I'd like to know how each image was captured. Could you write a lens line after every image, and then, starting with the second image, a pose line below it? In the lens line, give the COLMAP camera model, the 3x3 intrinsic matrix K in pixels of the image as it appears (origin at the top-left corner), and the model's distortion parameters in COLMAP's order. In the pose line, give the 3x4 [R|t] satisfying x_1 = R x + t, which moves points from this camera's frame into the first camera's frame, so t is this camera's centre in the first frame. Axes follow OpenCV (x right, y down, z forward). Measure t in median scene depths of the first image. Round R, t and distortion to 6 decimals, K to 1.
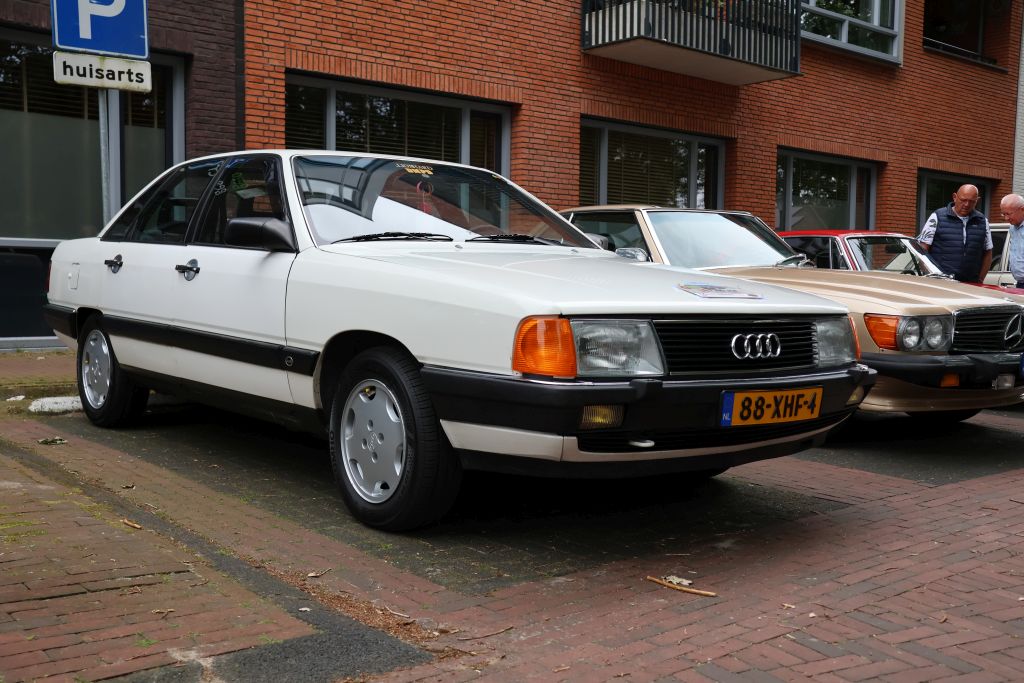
lens RADIAL K [[1040.1, 0, 515.6], [0, 1040.1, 341.6], [0, 0, 1]] dist [0.024748, 0.000000]
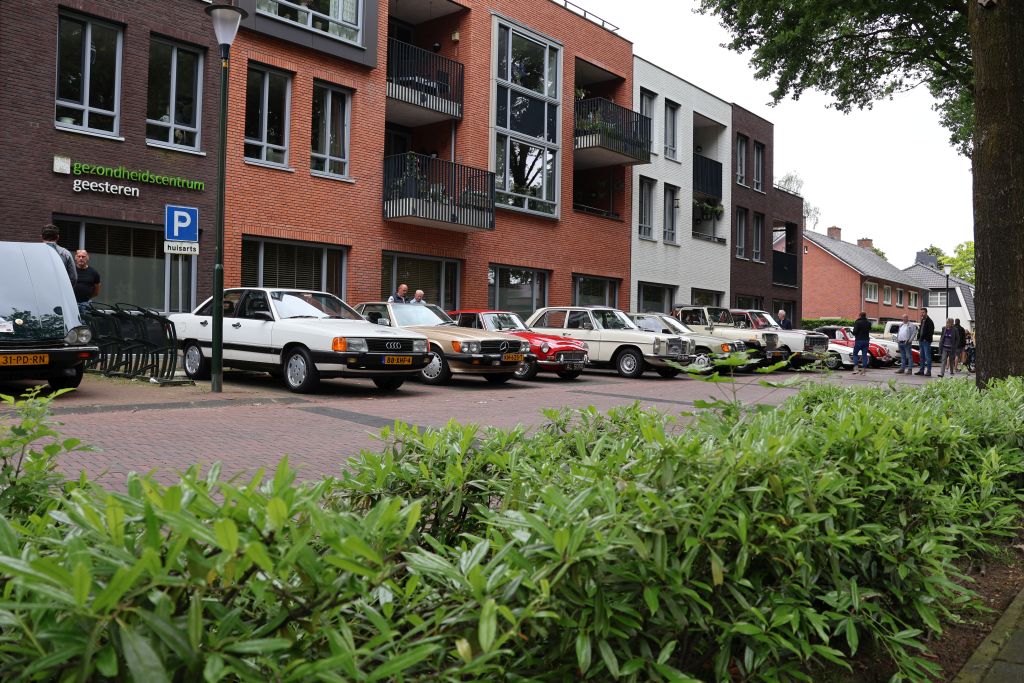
lens RADIAL K [[858.1, 0, 510.5], [0, 858.1, 341.1], [0, 0, 1]] dist [-0.157248, 0.128490]
pose [[0.986737, 0.004561, 0.162262, 0.082633], [0.003609, 0.998742, -0.050022, 0.091428], [-0.162286, 0.049944, 0.985479, -1.390348]]
